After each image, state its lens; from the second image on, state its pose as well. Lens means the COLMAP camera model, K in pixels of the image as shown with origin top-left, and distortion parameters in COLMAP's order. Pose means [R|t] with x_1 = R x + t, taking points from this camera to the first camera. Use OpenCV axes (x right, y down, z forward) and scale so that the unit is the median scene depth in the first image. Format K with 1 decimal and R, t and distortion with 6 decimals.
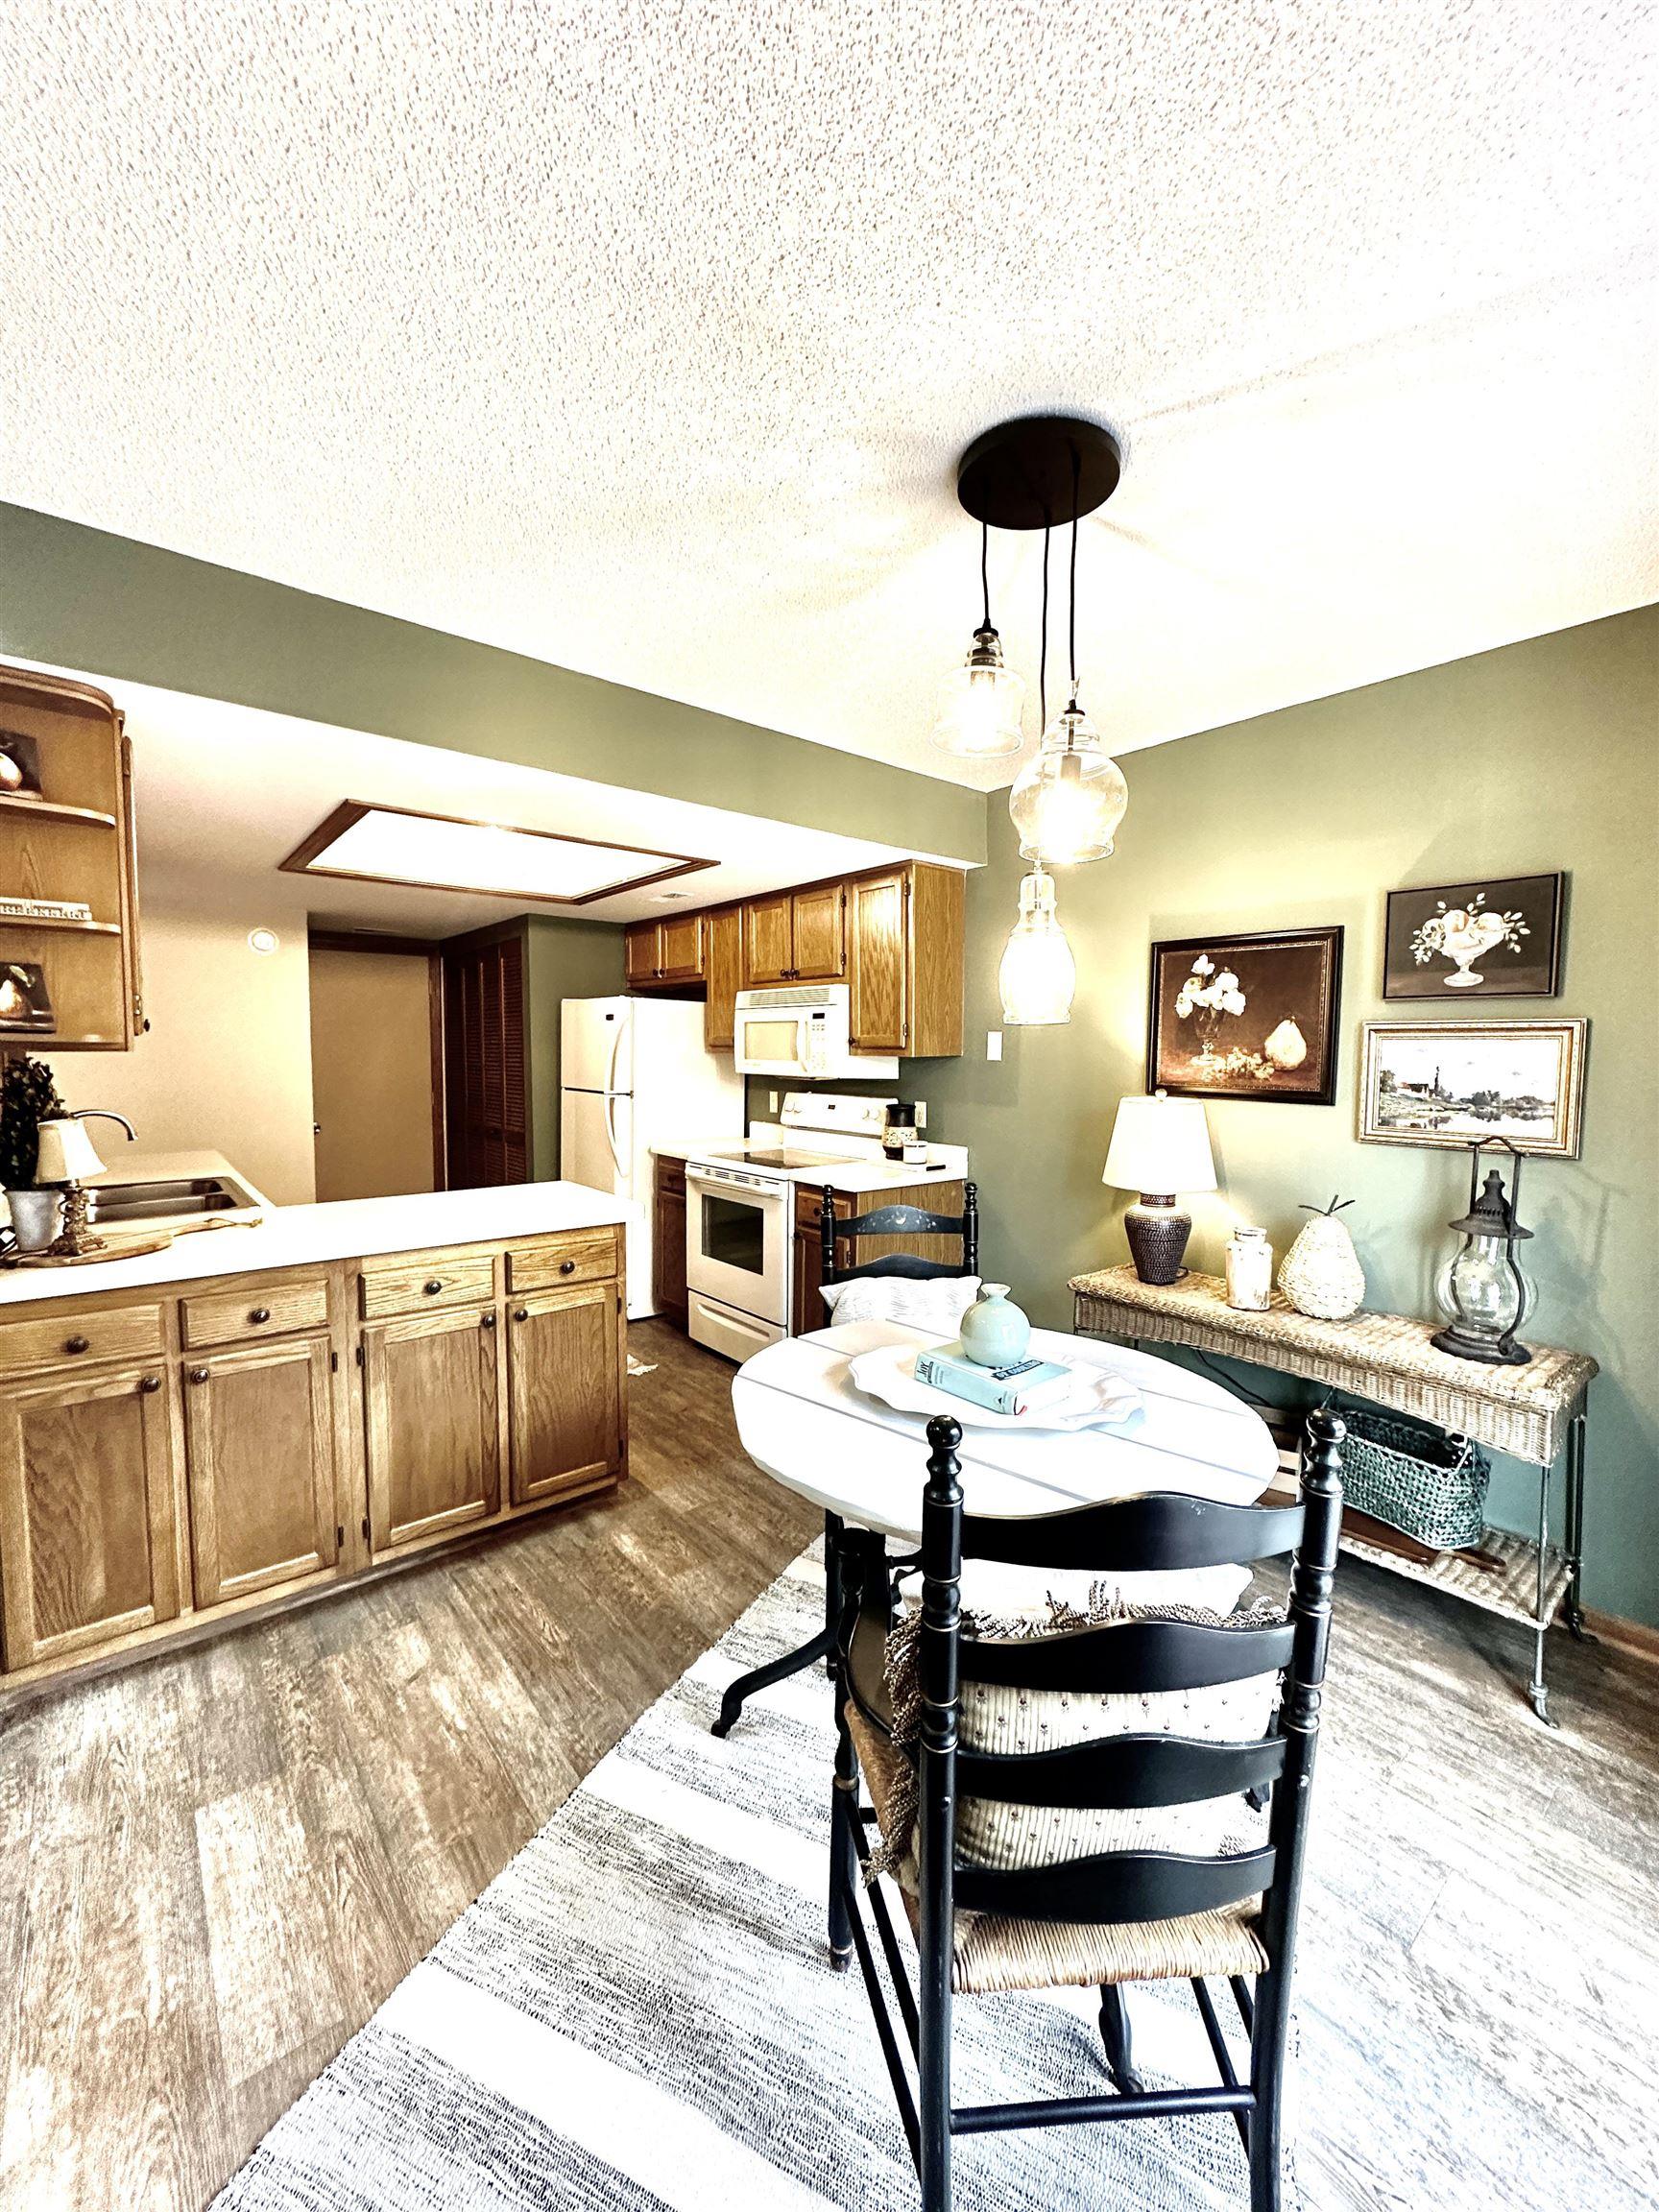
lens RADIAL K [[876.3, 0, 834.1], [0, 876.3, 1108.2], [0, 0, 1]] dist [-0.006008, 0.002108]
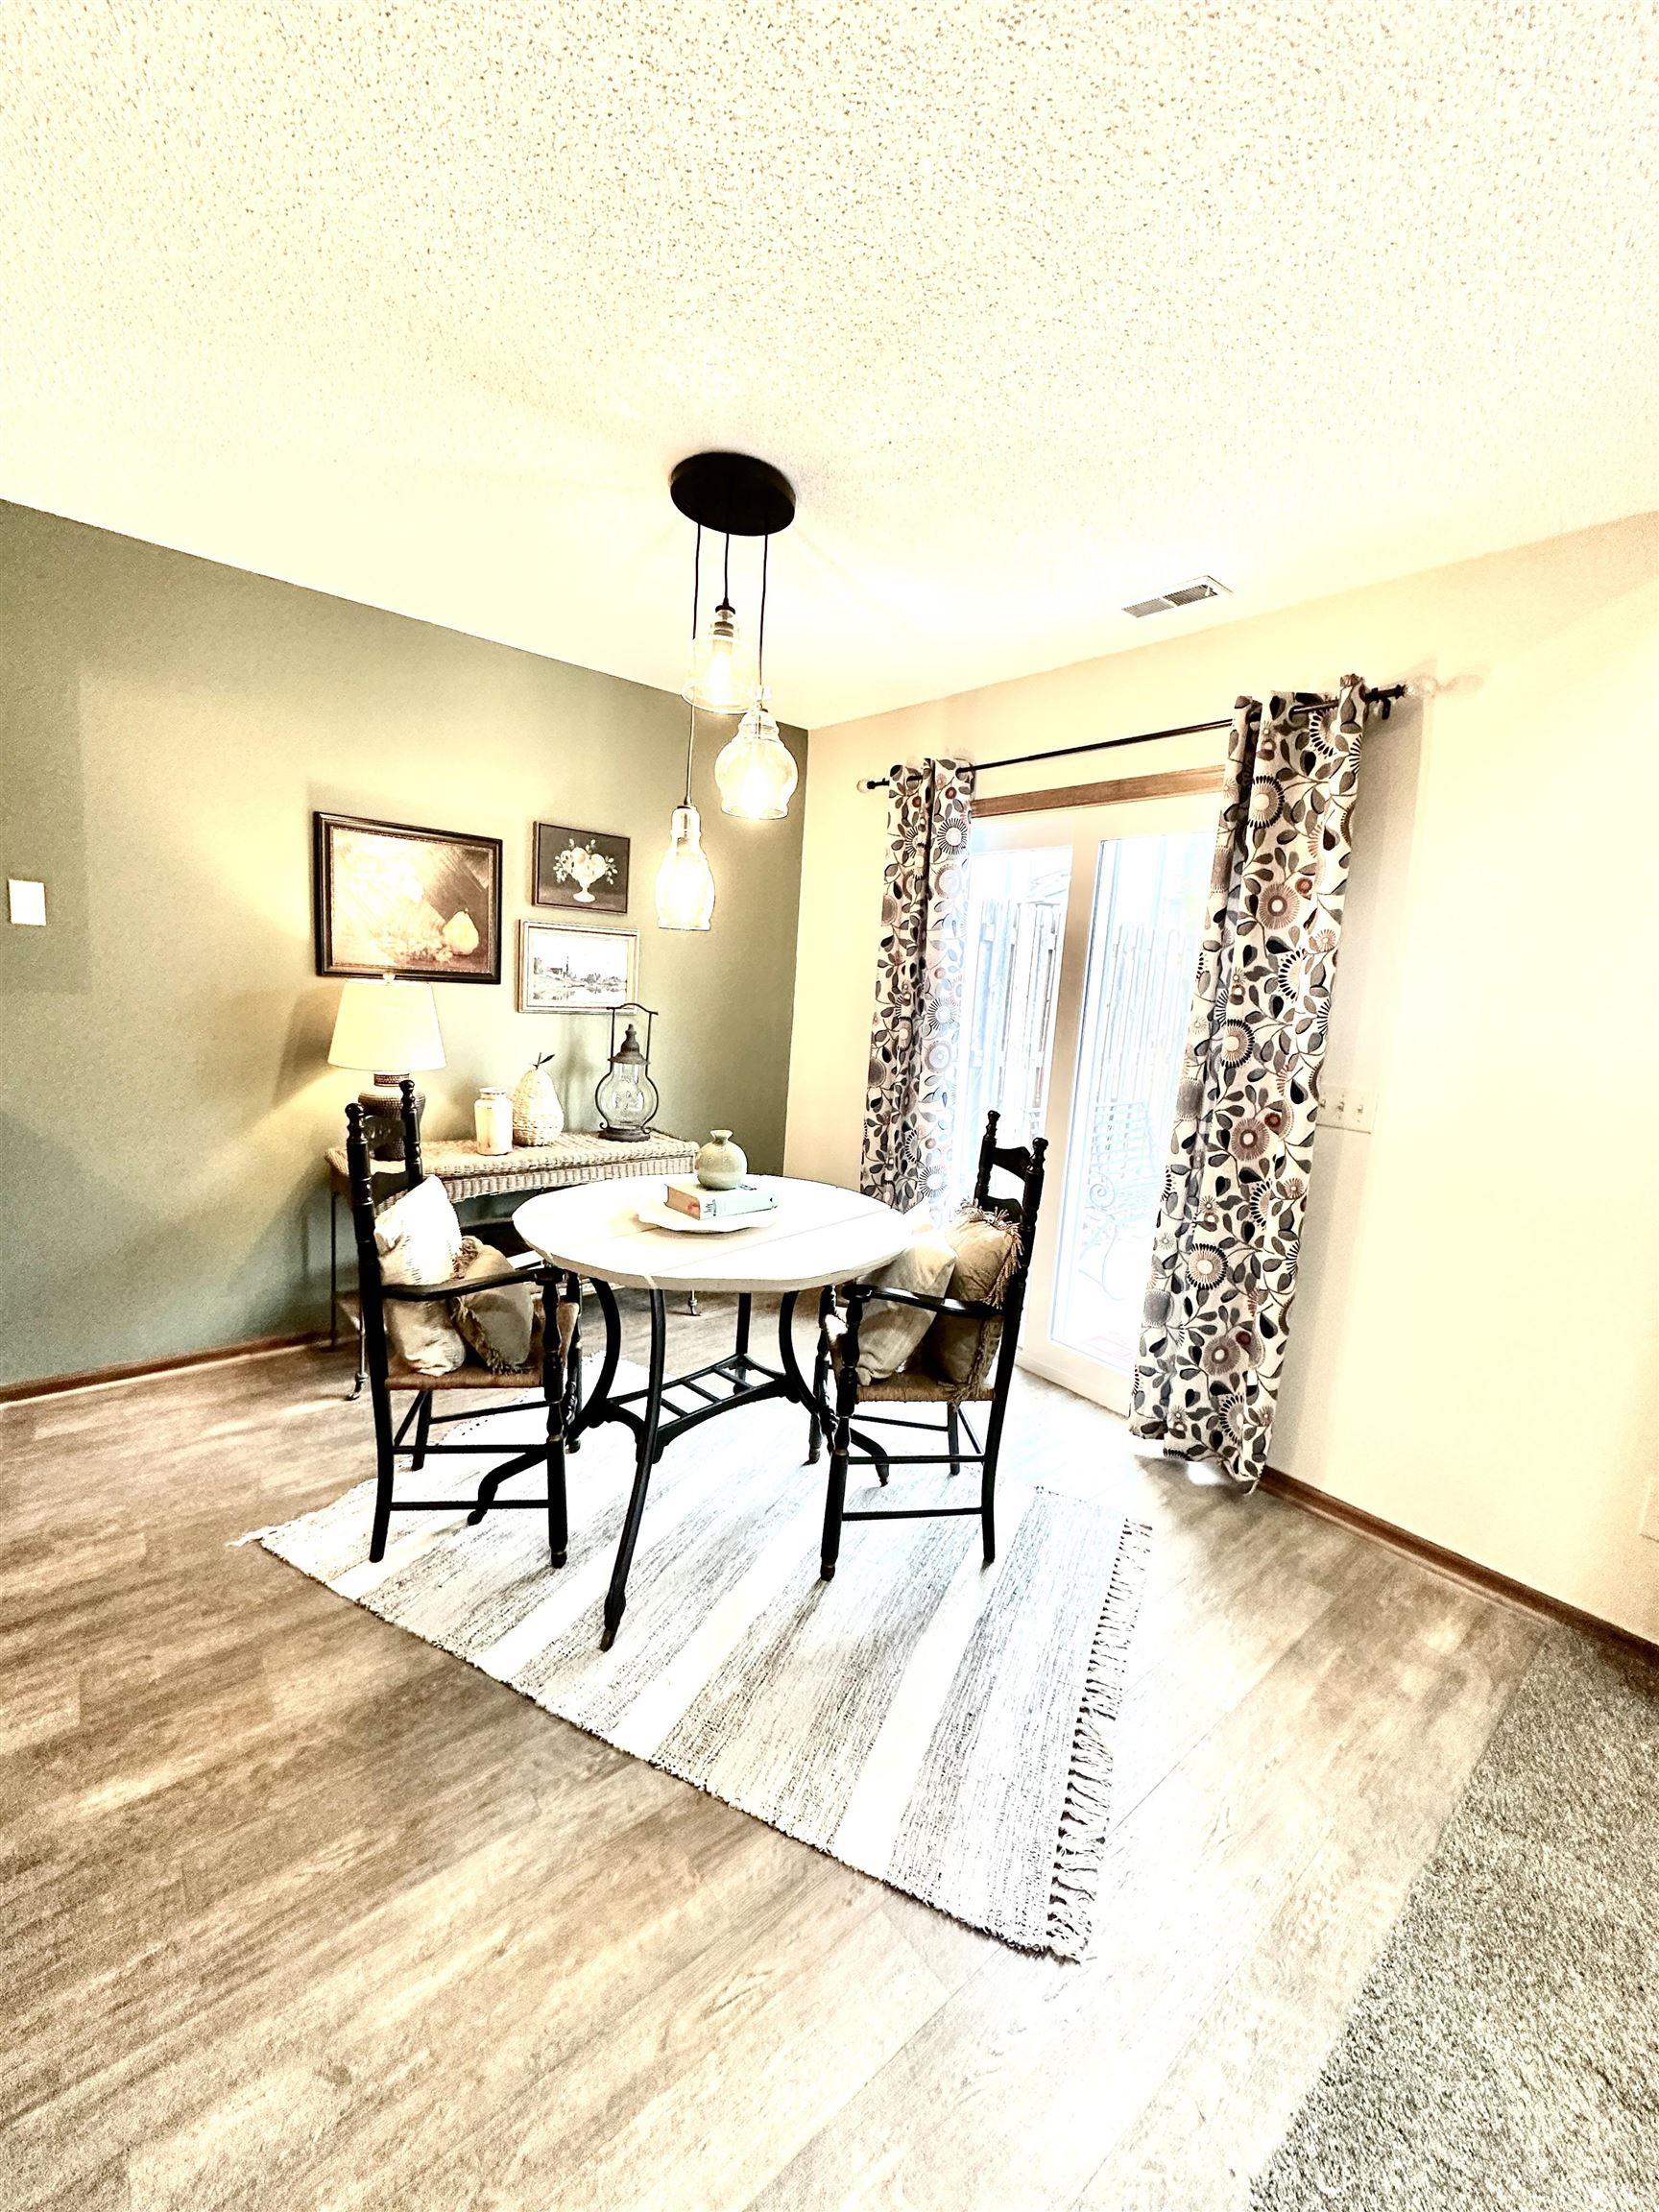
lens RADIAL K [[876.3, 0, 829.8], [0, 876.3, 1108.4], [0, 0, 1]] dist [-0.006008, 0.002108]
pose [[-0.005953, -0.161221, 0.986900, -0.774060], [0.003072, 0.986910, 0.161241, -0.031749], [-0.999978, 0.003991, -0.005380, 0.576000]]
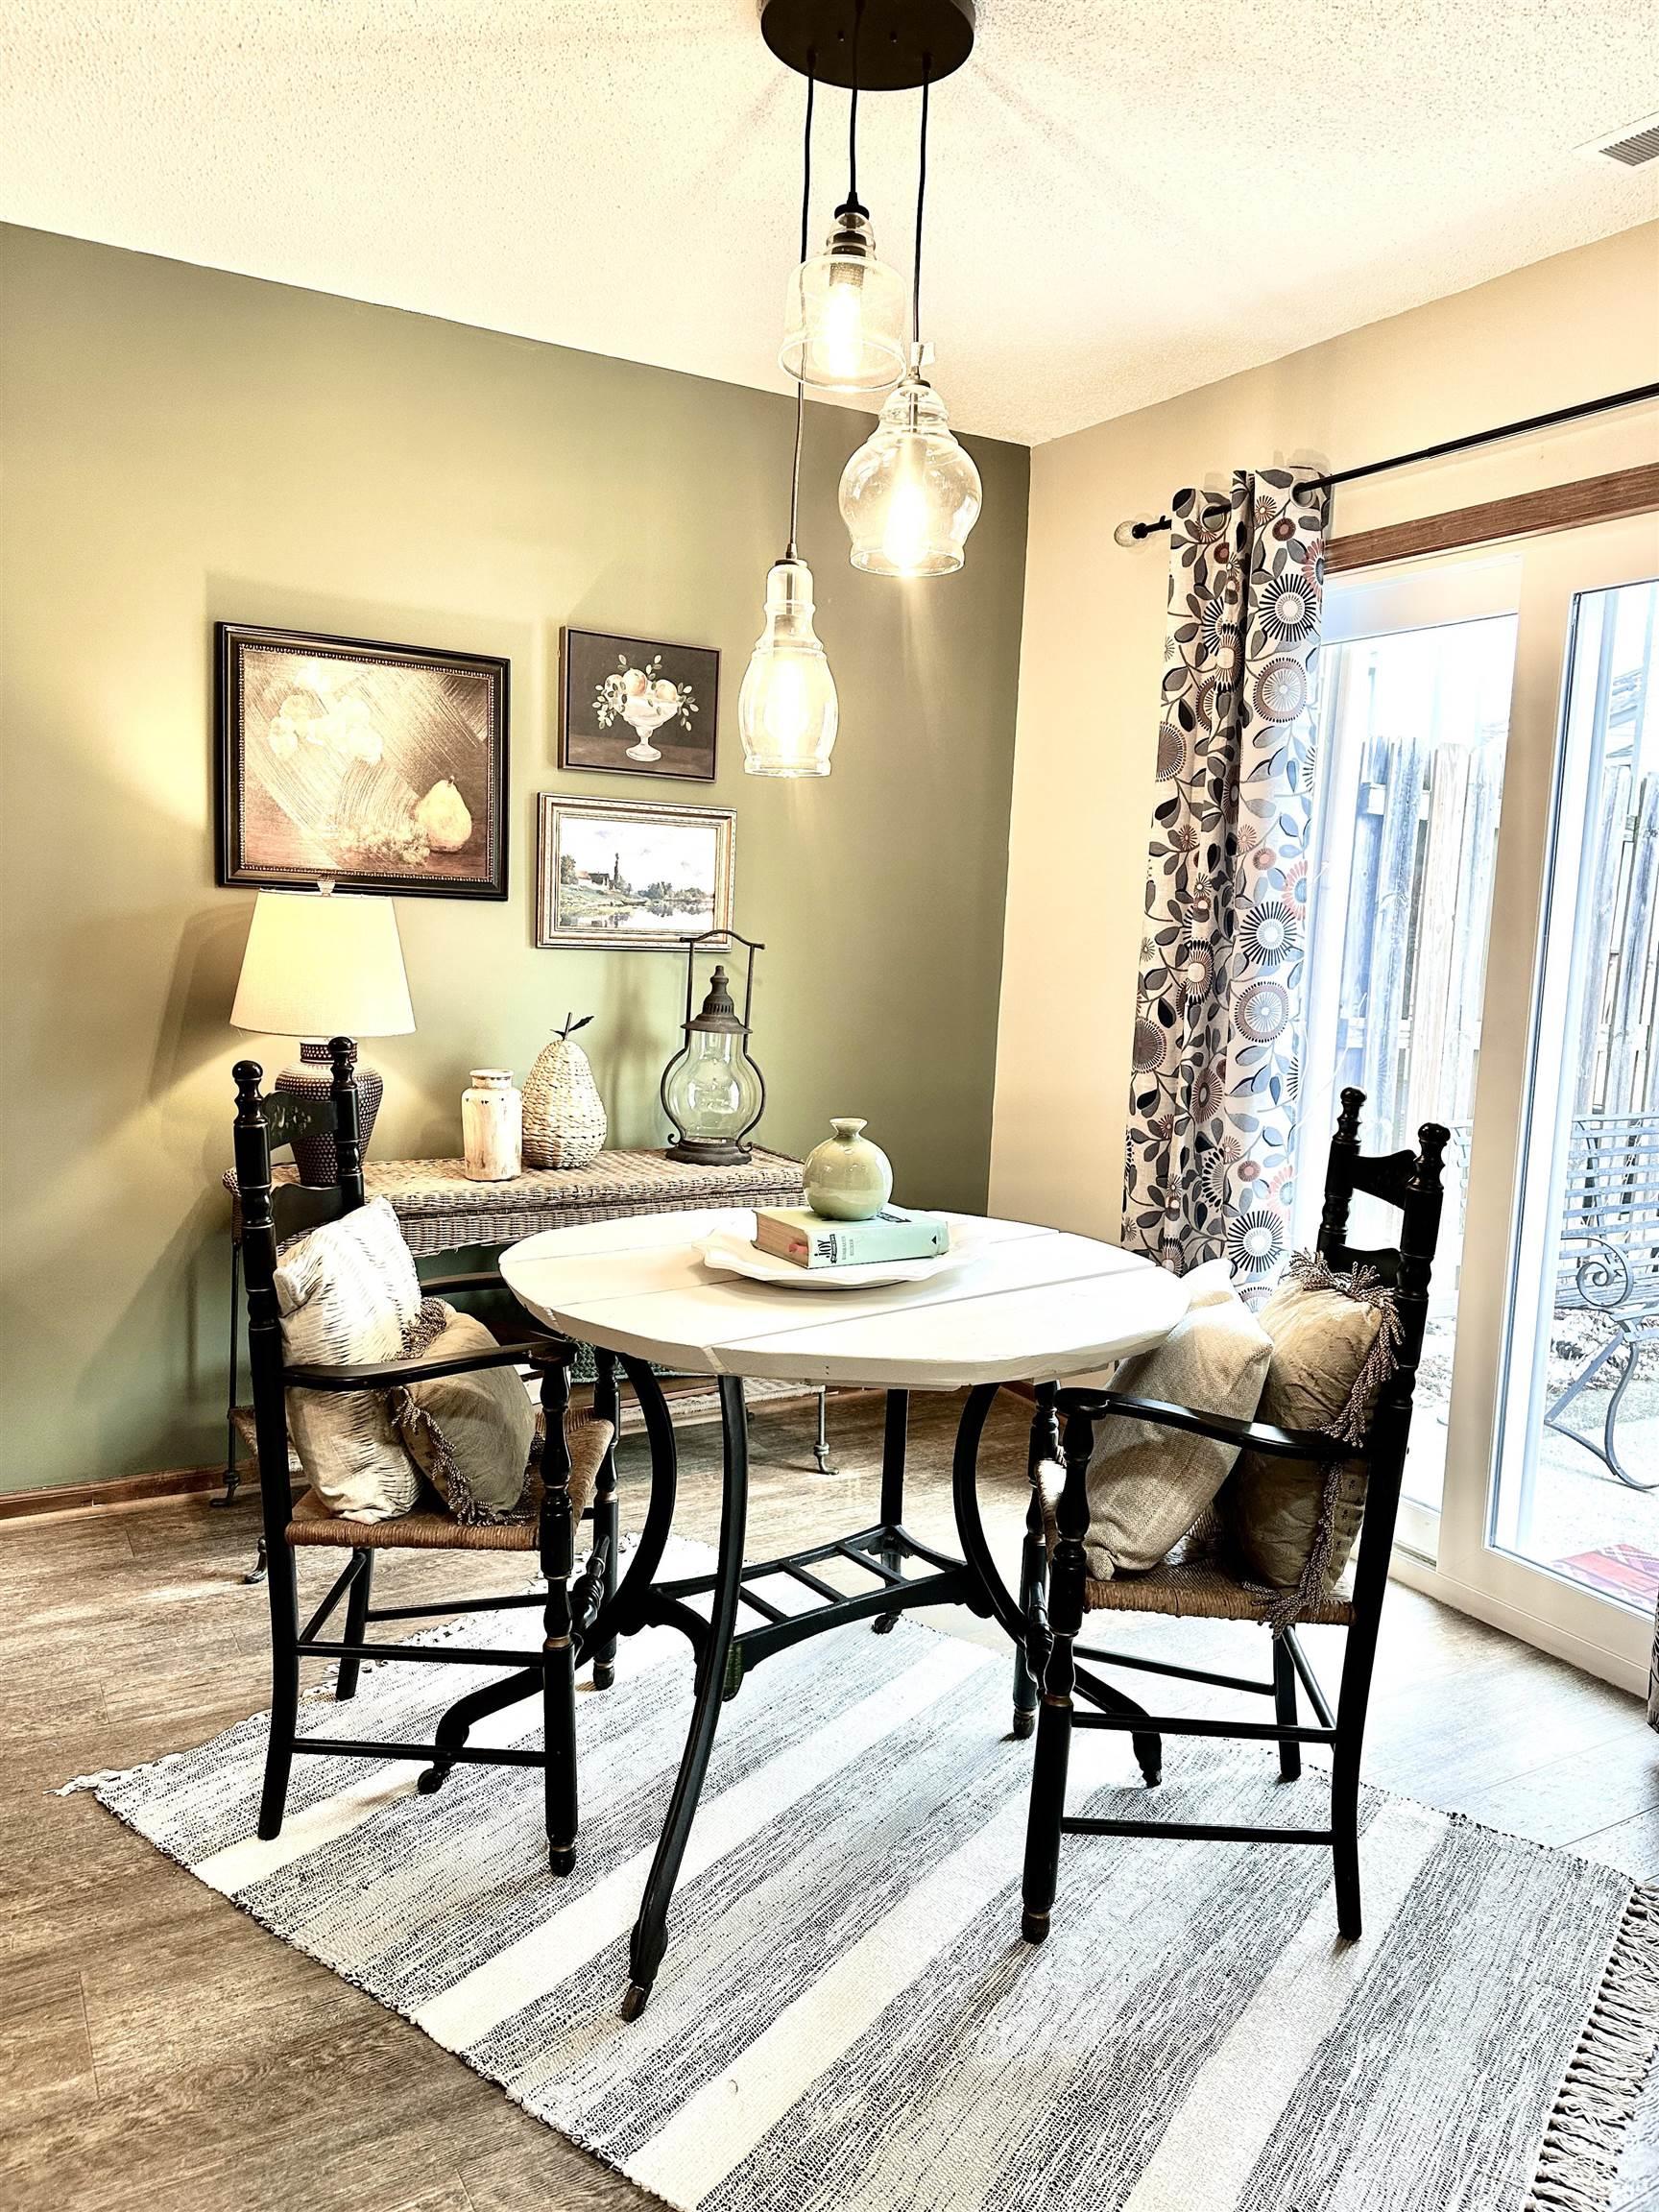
lens RADIAL K [[1537.2, 0, 822.4], [0, 1537.2, 1097.7], [0, 0, 1]] dist [0.070350, -0.079323]
pose [[0.171354, -0.122515, 0.977562, -0.777309], [0.027783, 0.992444, 0.119511, 0.014981], [-0.984818, 0.006680, 0.173463, 0.539960]]
